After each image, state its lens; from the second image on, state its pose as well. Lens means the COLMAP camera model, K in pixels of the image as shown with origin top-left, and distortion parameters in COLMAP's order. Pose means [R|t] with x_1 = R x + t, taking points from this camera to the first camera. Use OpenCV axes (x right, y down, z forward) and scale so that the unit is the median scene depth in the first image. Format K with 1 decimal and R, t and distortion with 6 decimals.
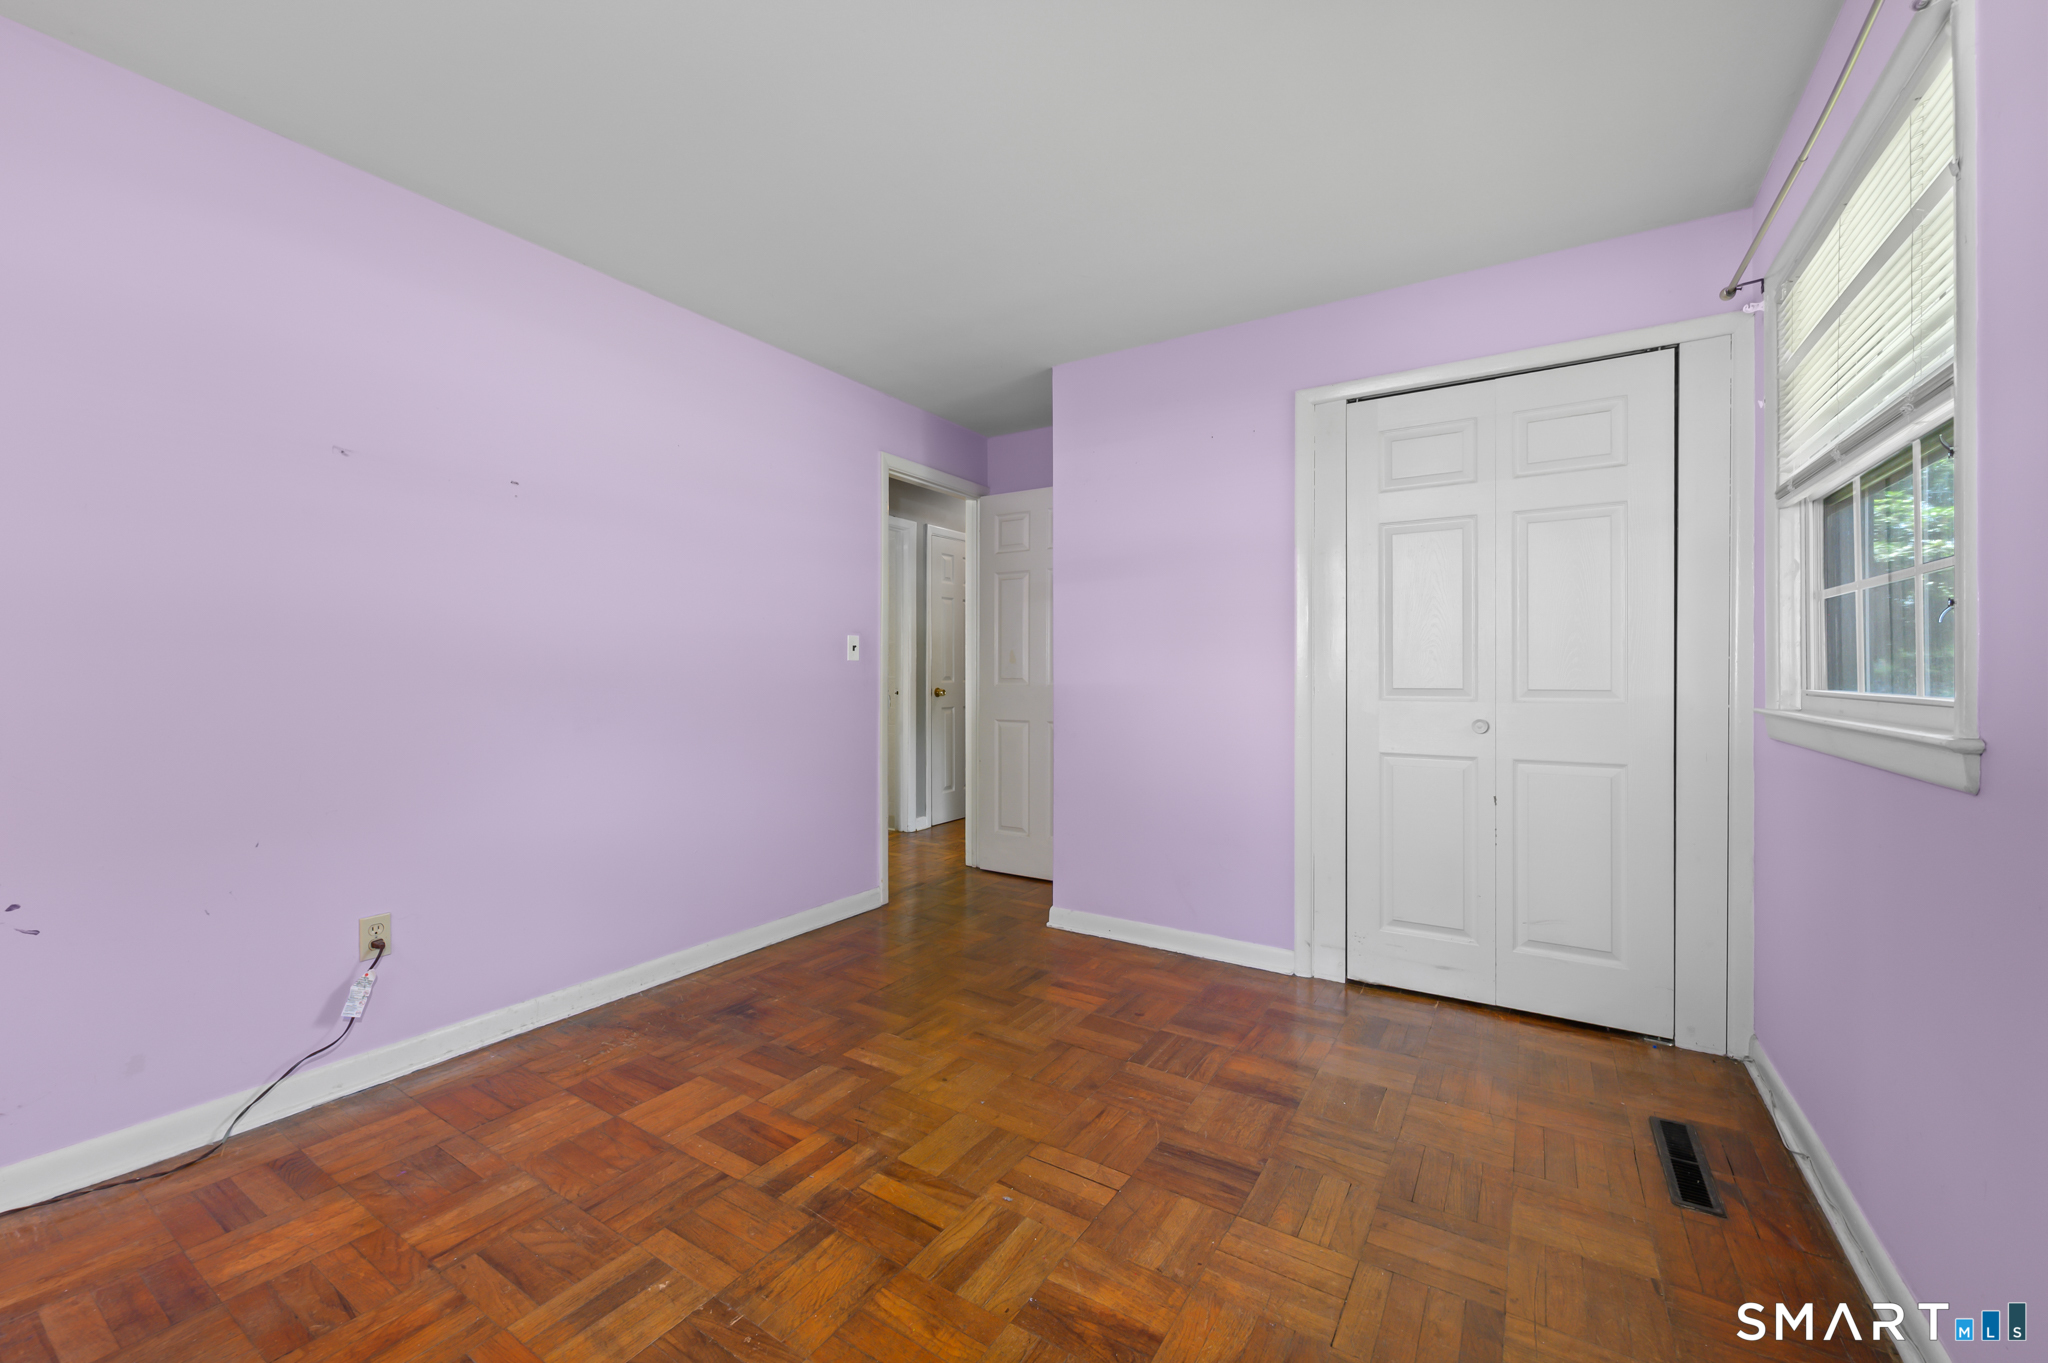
lens RADIAL K [[809.2, 0, 1031.9], [0, 809.2, 672.7], [0, 0, 1]] dist [-0.001711, -0.000056]
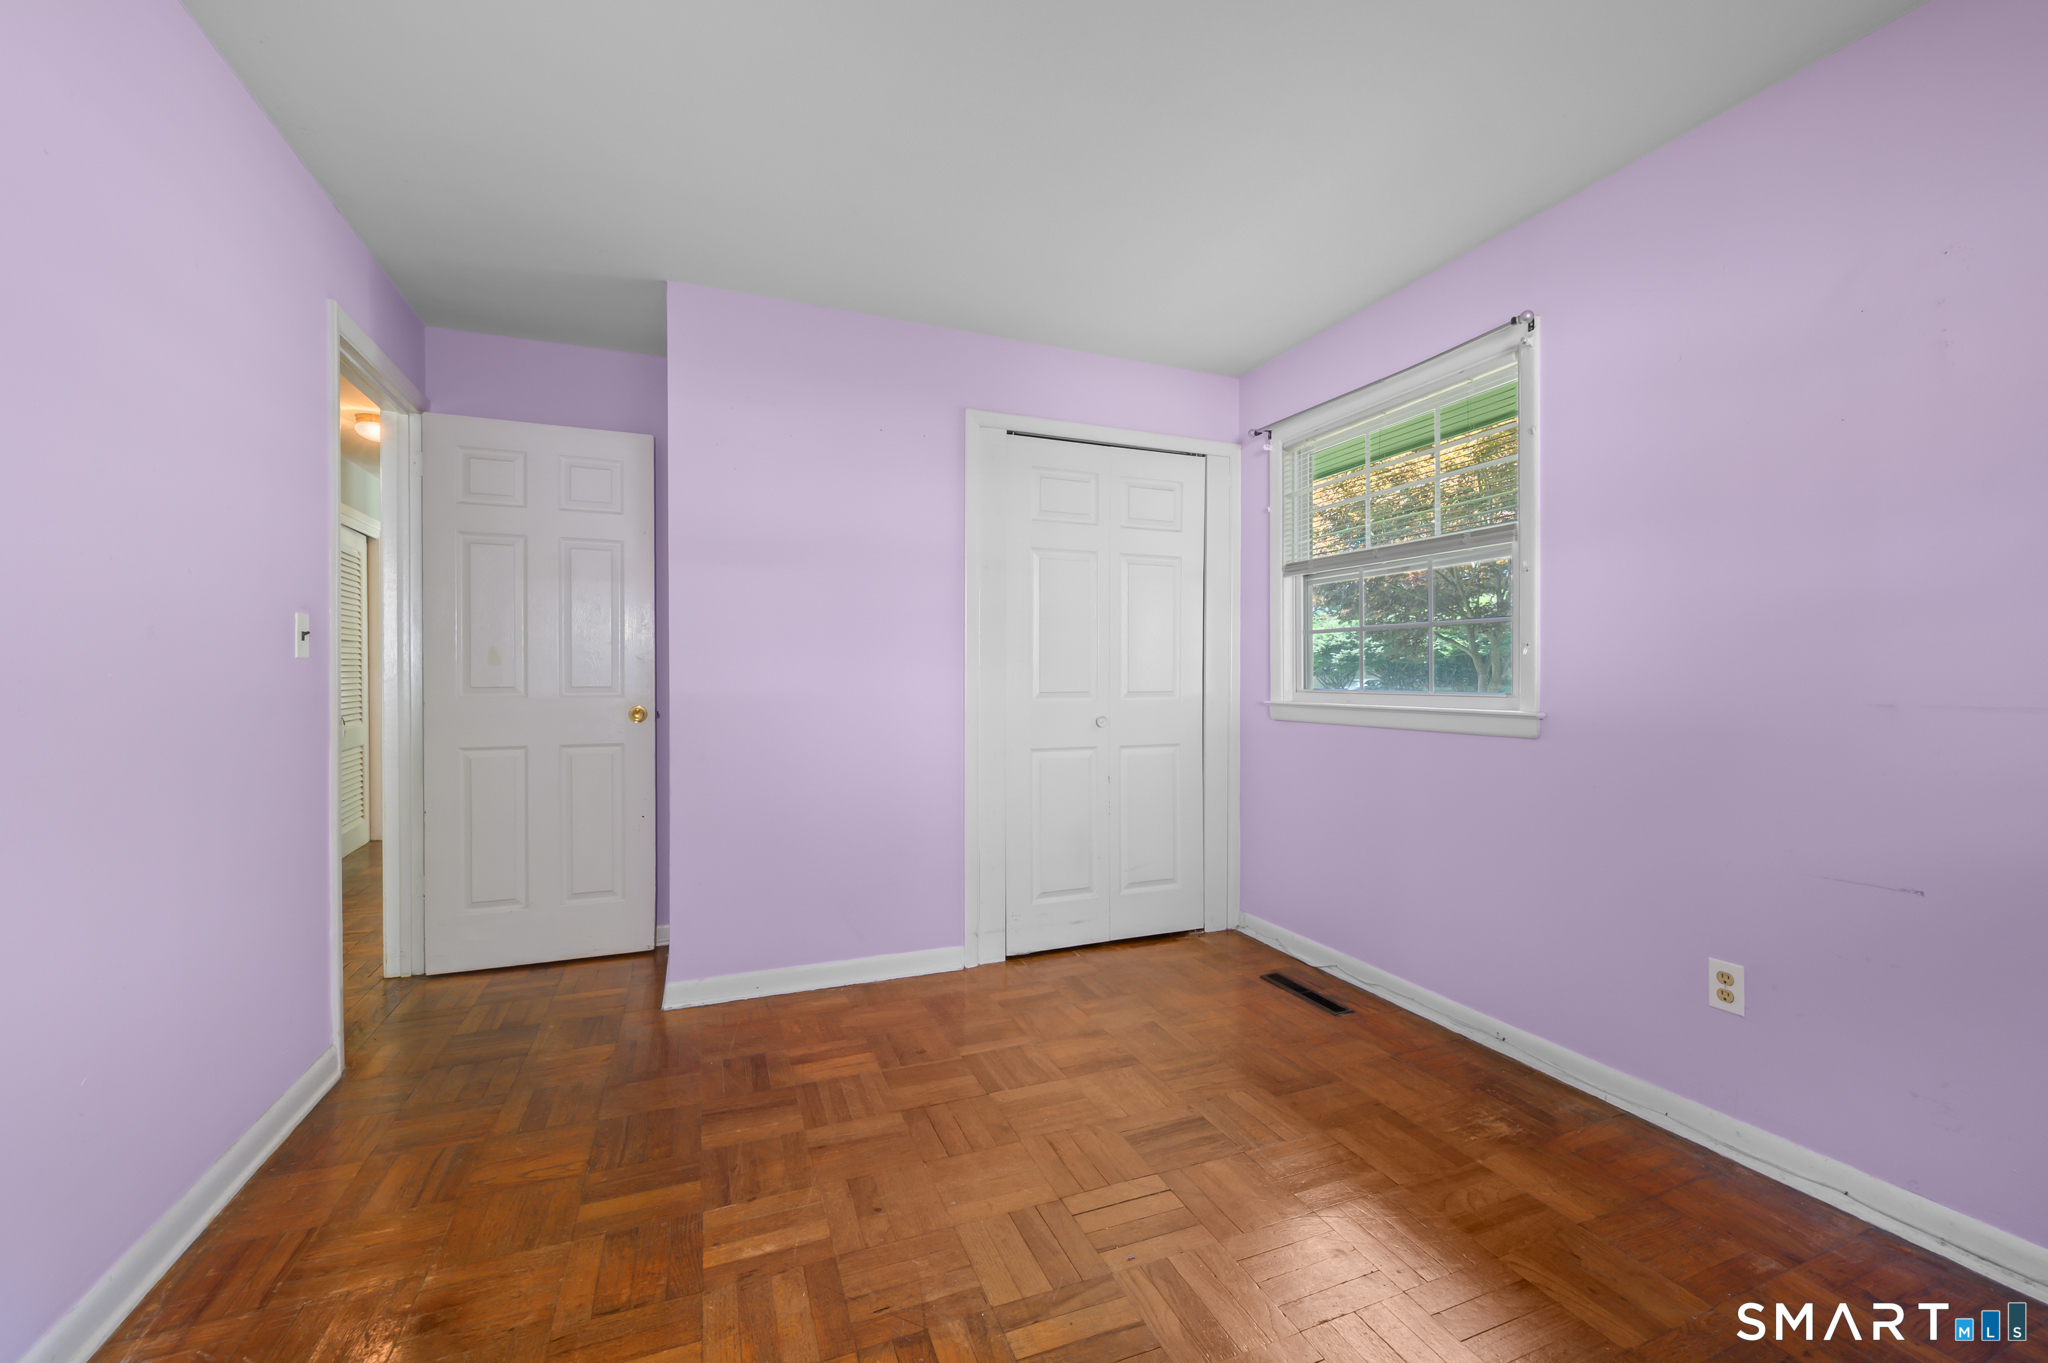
lens RADIAL K [[818.7, 0, 1024.0], [0, 818.7, 681.5], [0, 0, 1]] dist [-0.000917, -0.000054]
pose [[0.581462, -0.004844, 0.813559, -0.626247], [-0.000417, 0.999980, 0.006251, -0.004131], [-0.813574, -0.003974, 0.581448, 0.415175]]
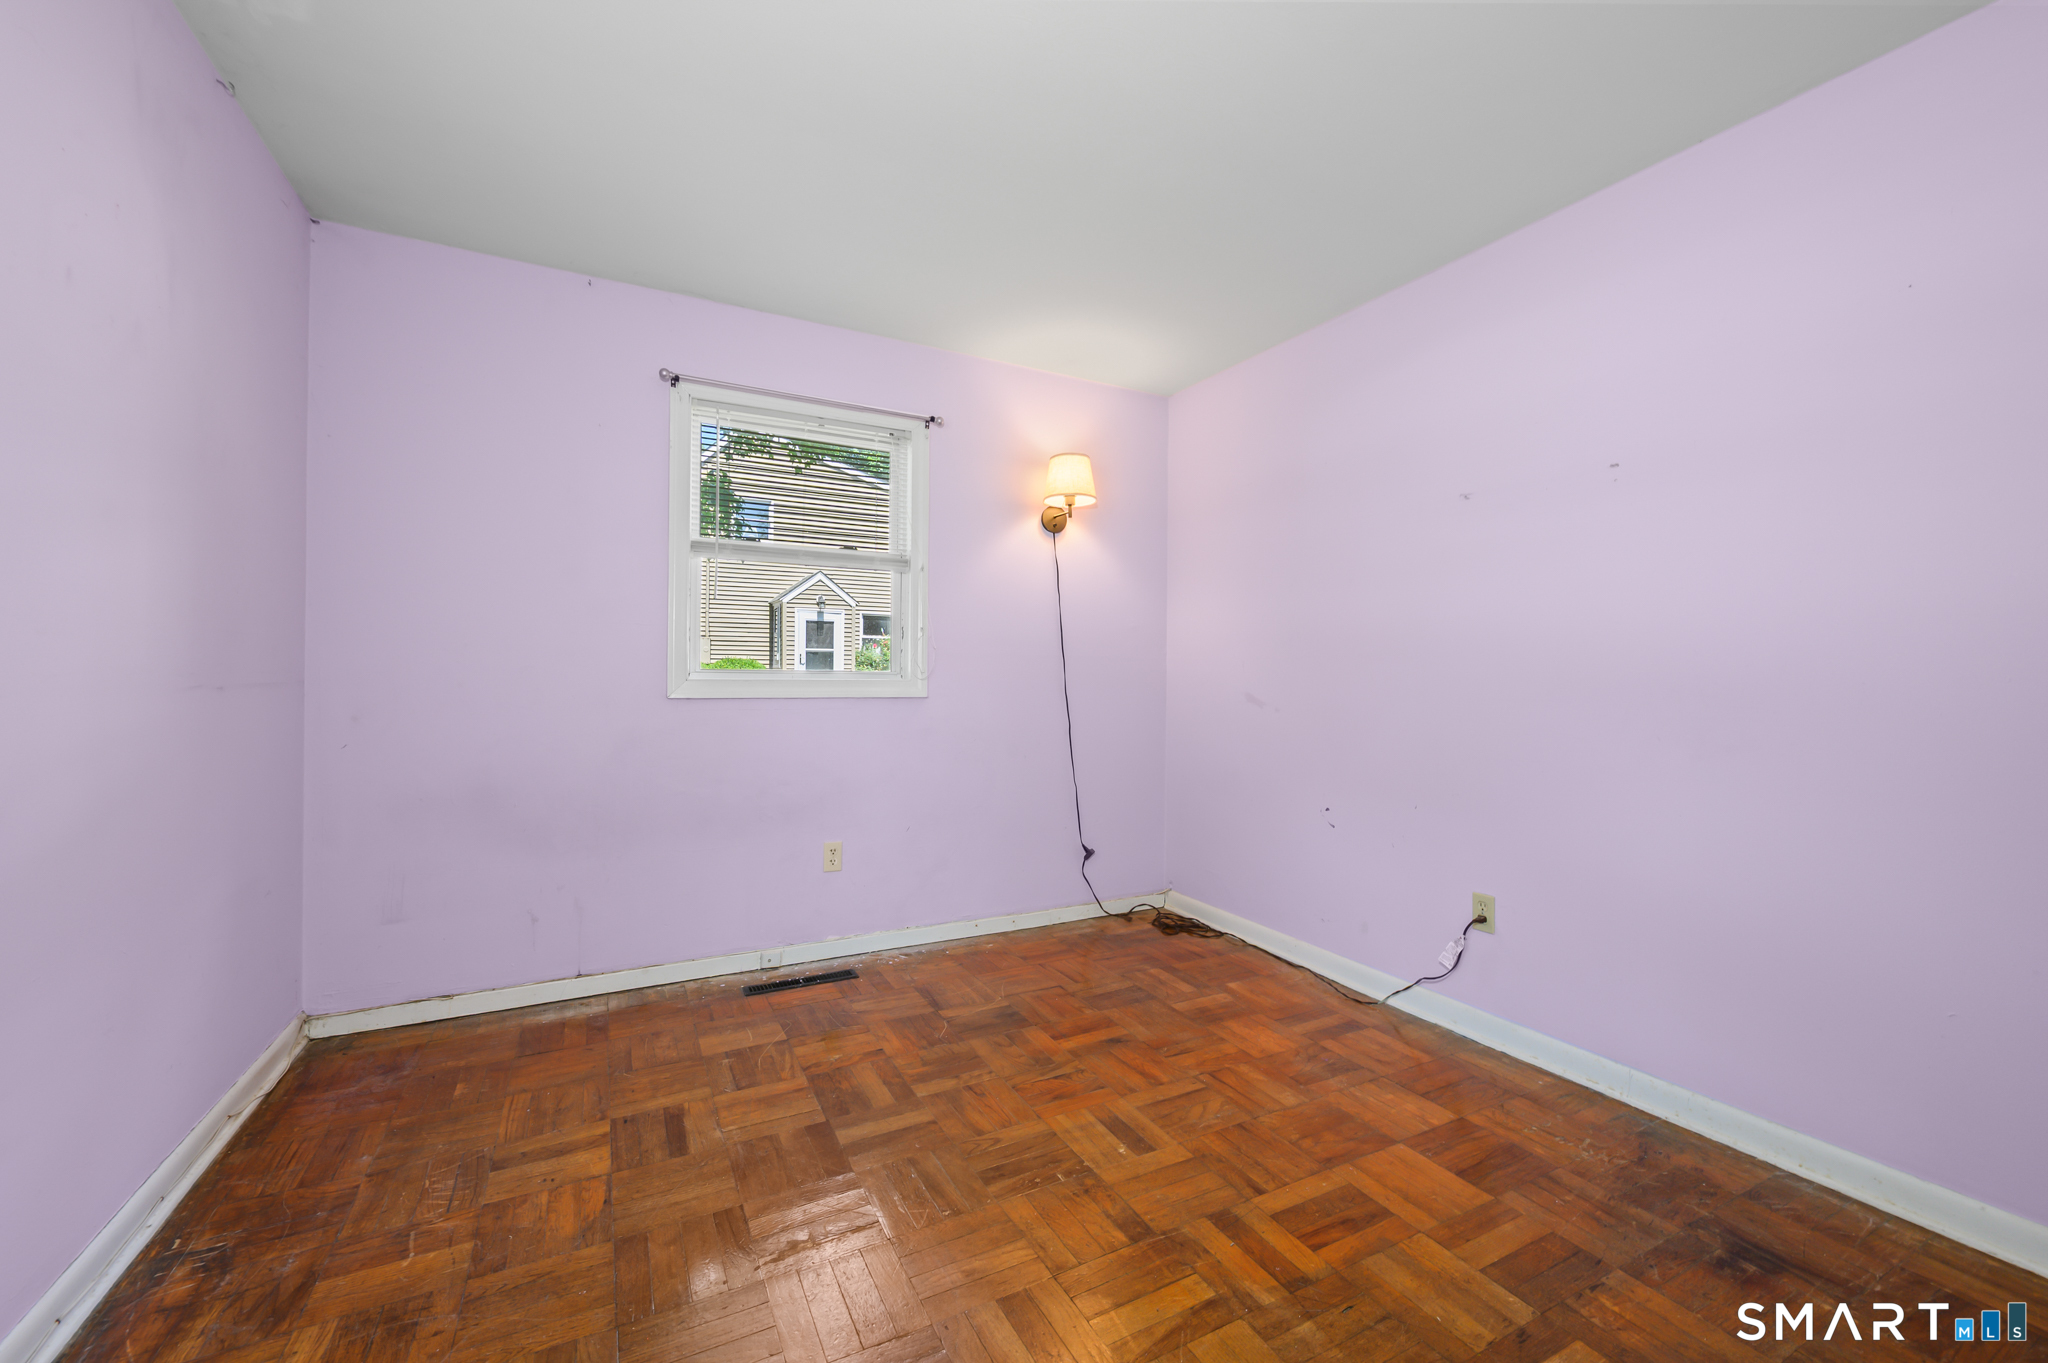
lens RADIAL K [[809.2, 0, 1031.9], [0, 809.2, 672.7], [0, 0, 1]] dist [-0.001711, -0.000056]
pose [[-0.497533, -0.013302, -0.867343, 0.471789], [-0.010886, 0.999899, -0.009091, 0.005495], [0.867377, 0.004918, -0.497628, 0.958914]]
